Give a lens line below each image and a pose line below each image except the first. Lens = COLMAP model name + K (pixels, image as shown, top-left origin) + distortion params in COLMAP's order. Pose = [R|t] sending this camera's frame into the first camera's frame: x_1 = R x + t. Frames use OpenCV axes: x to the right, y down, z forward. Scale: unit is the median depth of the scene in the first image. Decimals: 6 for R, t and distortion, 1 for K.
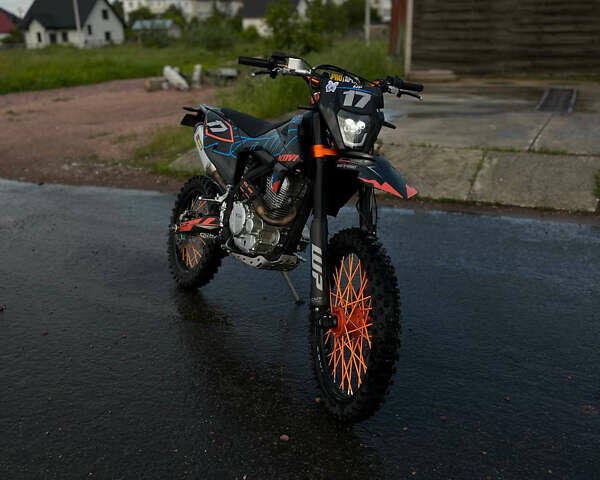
lens RADIAL K [[595.9, 0, 300.0], [0, 595.9, 240.0], [0, 0, 1]] dist [-0.006498, -0.000265]
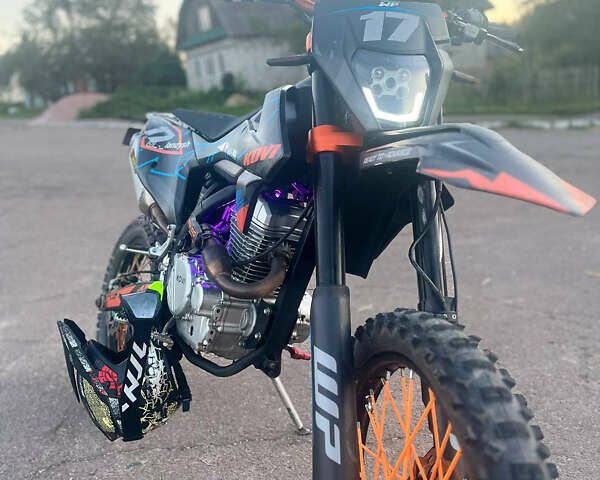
lens RADIAL K [[595.9, 0, 300.0], [0, 595.9, 240.0], [0, 0, 1]] dist [-0.006498, -0.000265]
pose [[0.999375, -0.026357, -0.023565, 0.018848], [0.023860, 0.994639, -0.100620, -0.019799], [0.026091, 0.099995, 0.994646, 0.470872]]
